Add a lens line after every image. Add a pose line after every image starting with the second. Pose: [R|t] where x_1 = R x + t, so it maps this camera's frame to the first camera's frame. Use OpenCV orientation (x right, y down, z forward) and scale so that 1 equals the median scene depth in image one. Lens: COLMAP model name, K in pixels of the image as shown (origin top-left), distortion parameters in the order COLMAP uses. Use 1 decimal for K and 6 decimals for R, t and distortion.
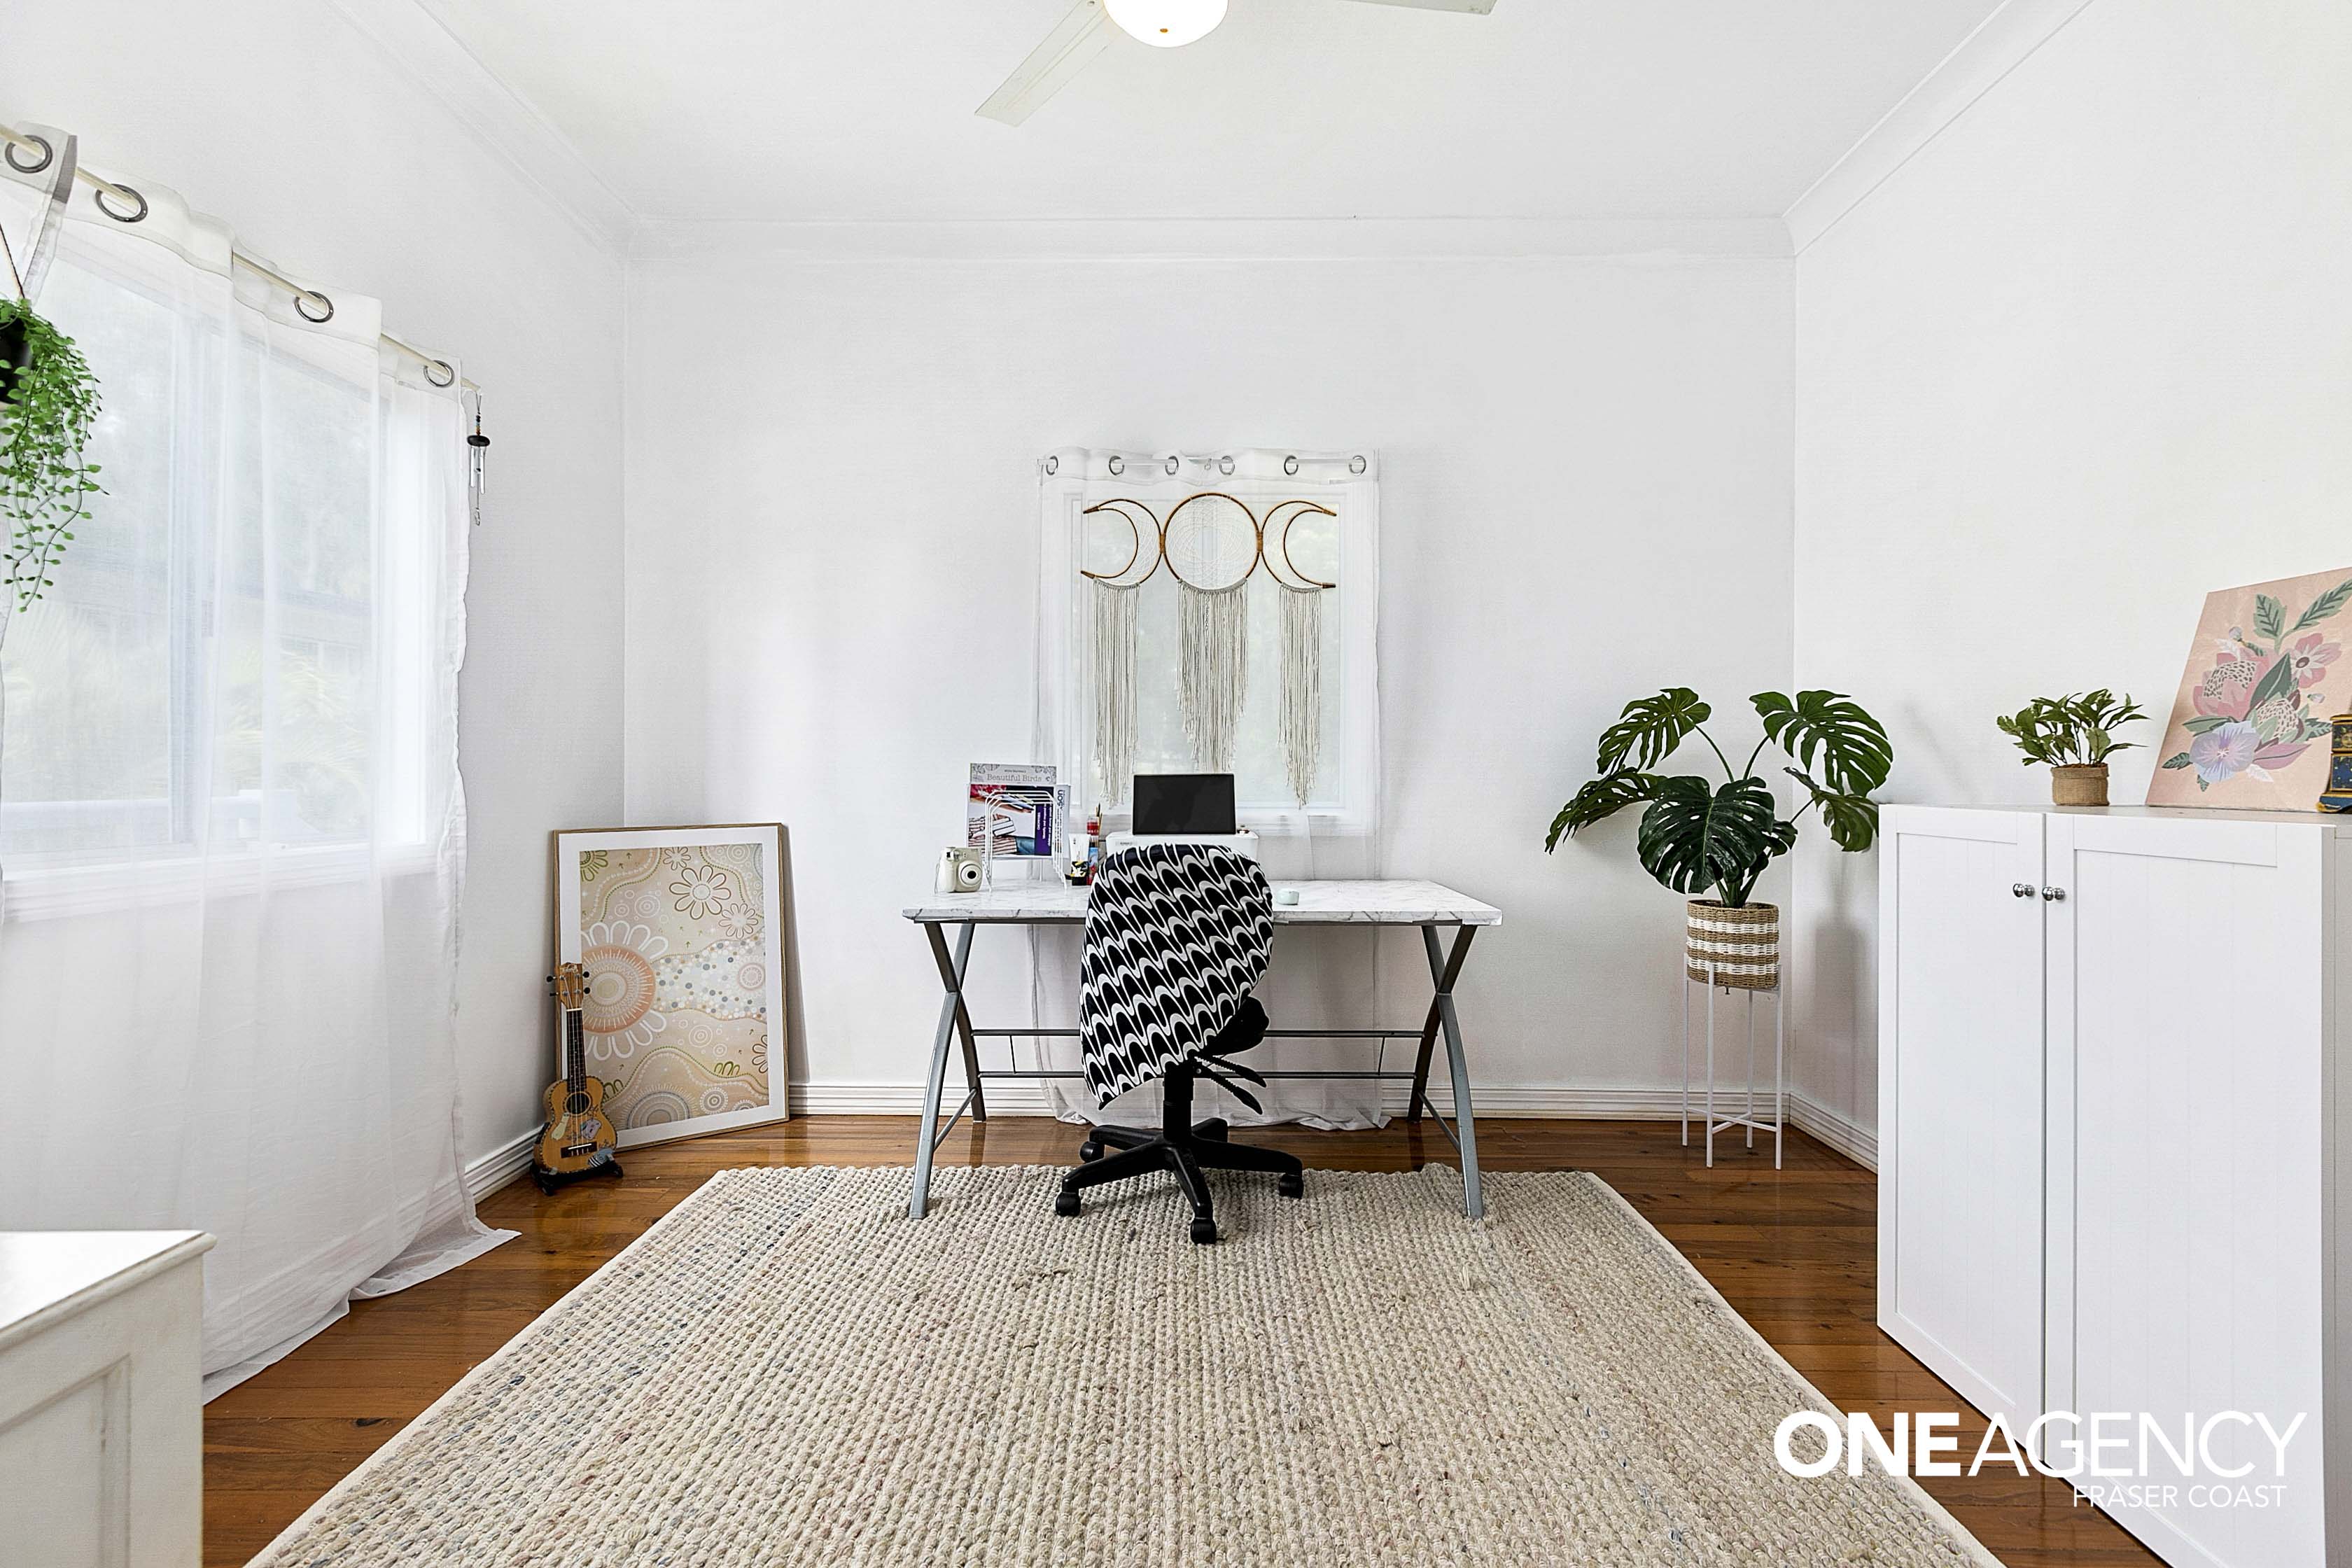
lens RADIAL K [[1058.2, 0, 1175.9], [0, 1058.2, 799.3], [0, 0, 1]] dist [-0.011377, 0.000459]
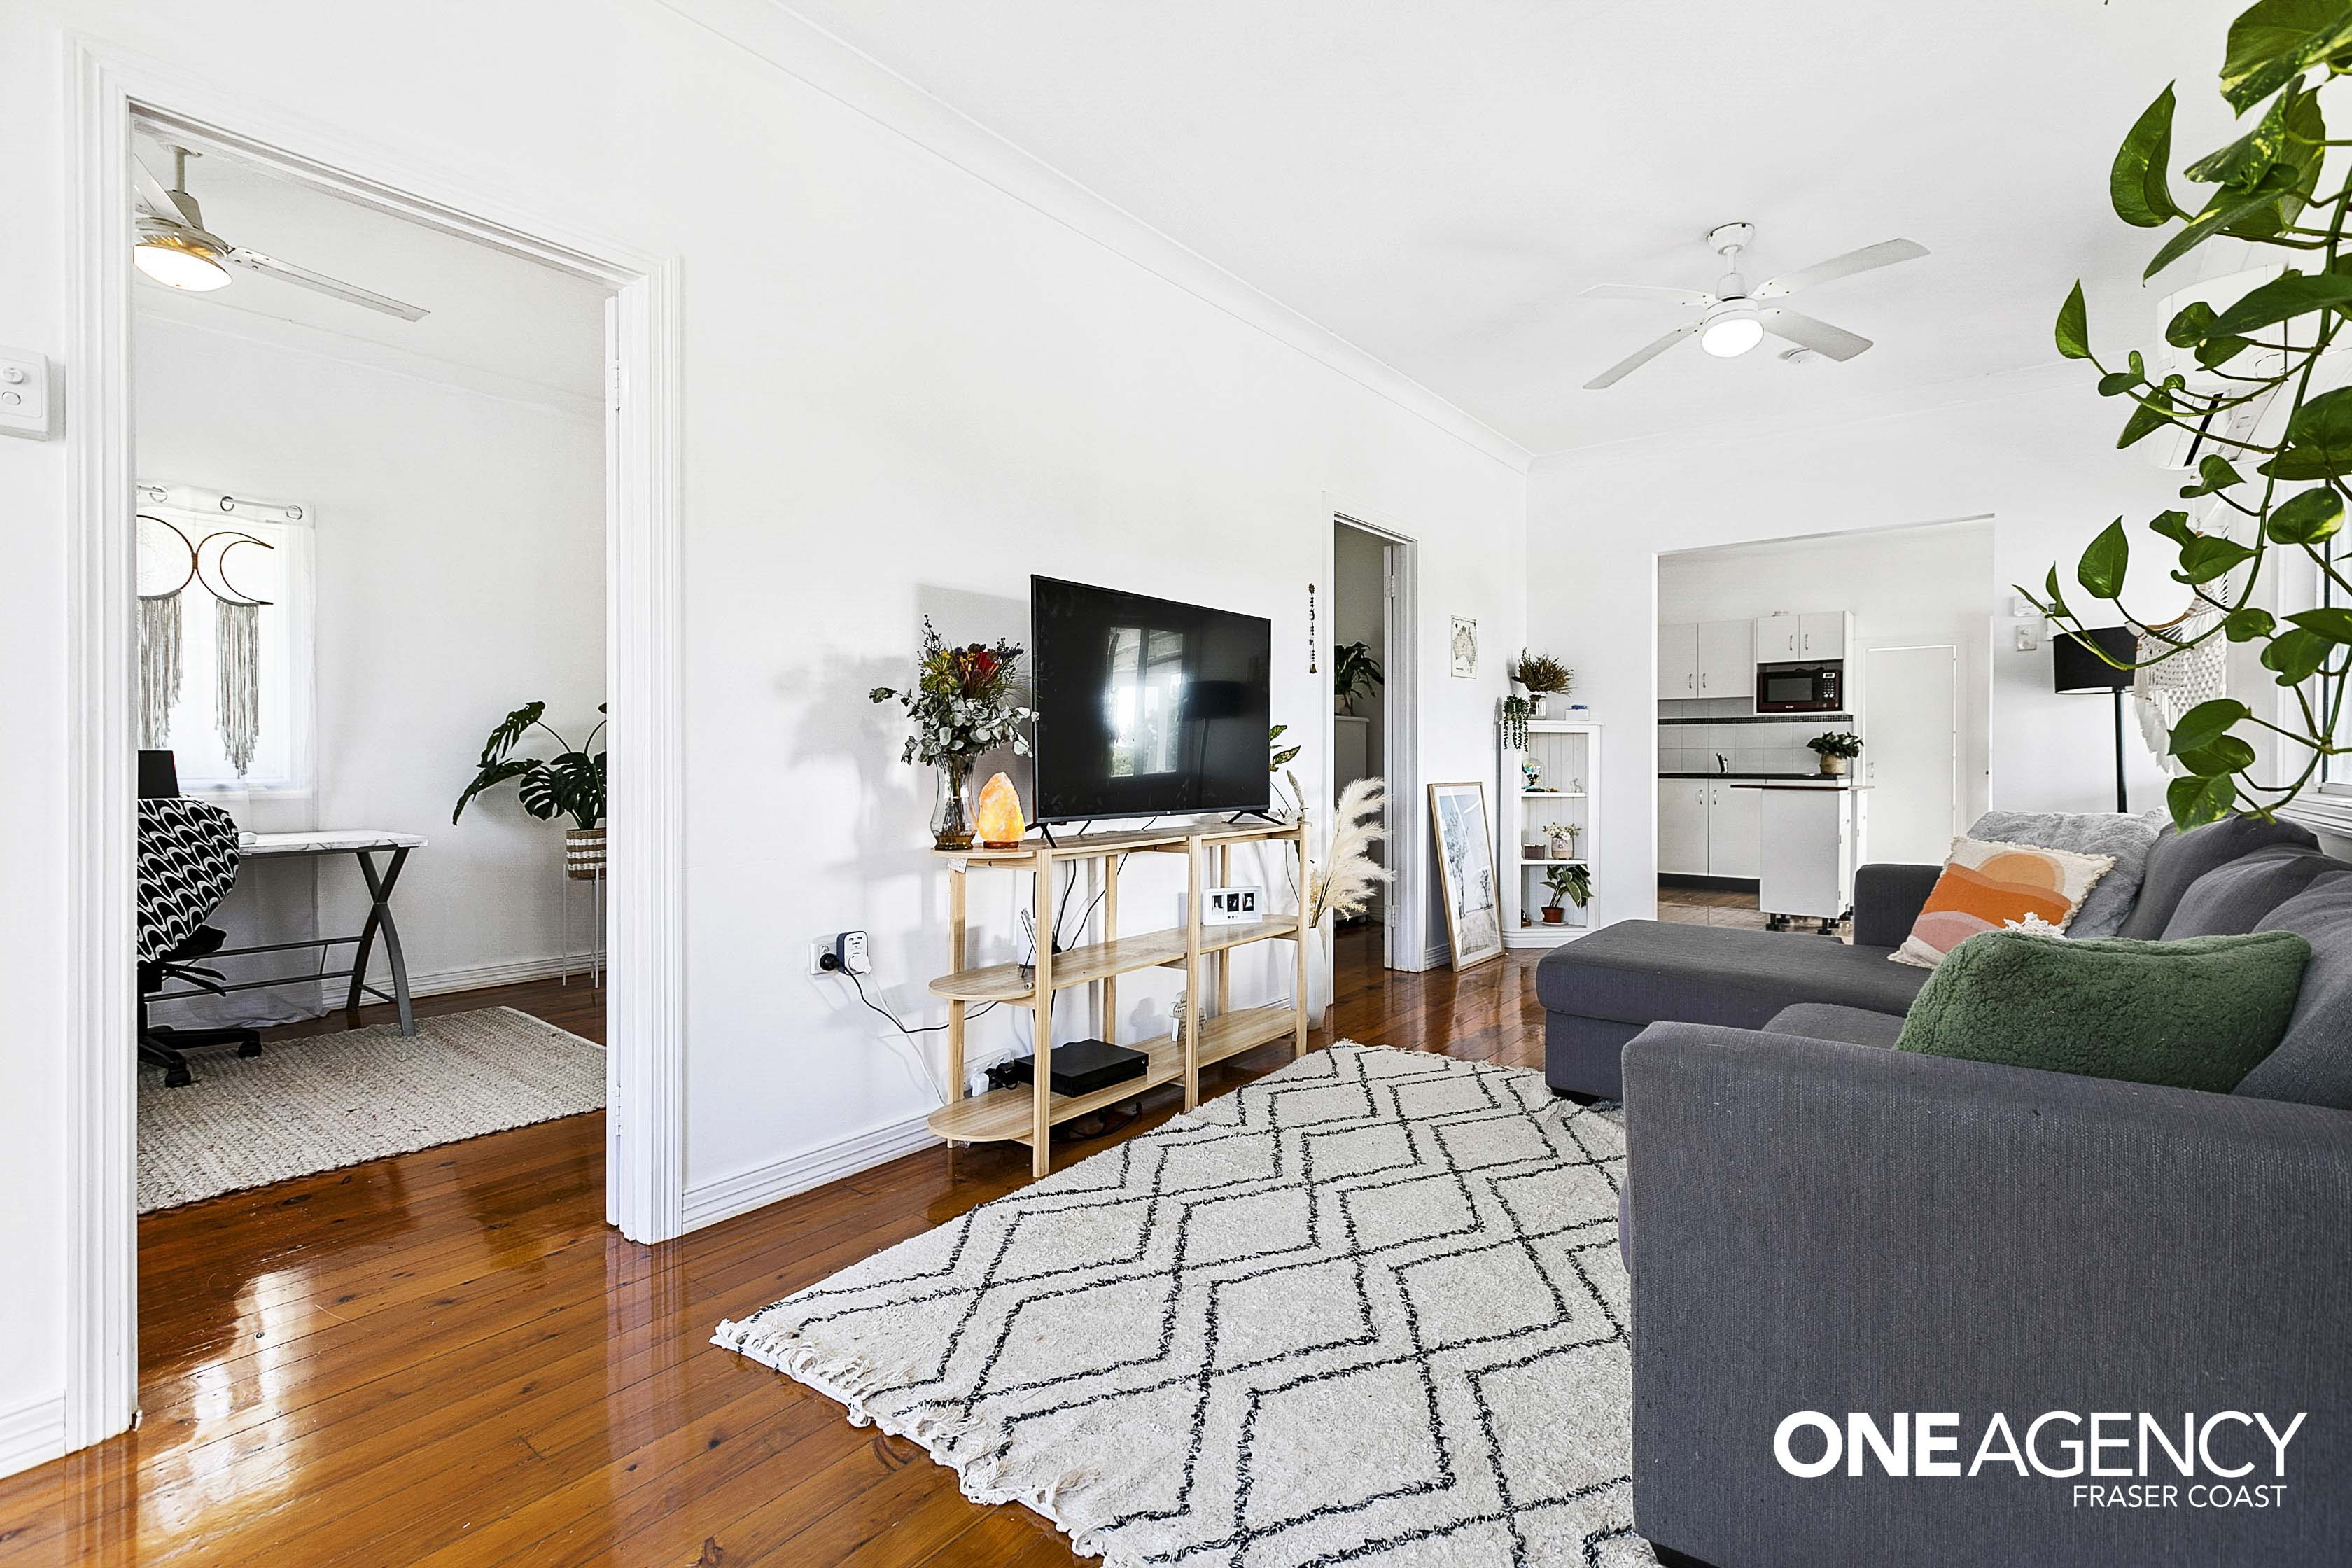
lens RADIAL K [[1058.2, 0, 1170.3], [0, 1058.2, 785.9], [0, 0, 1]] dist [-0.011377, 0.000459]
pose [[0.612081, -0.009433, 0.790739, -0.256609], [0.006931, 0.999954, 0.006564, 0.023569], [-0.790765, 0.001462, 0.612118, -0.858581]]
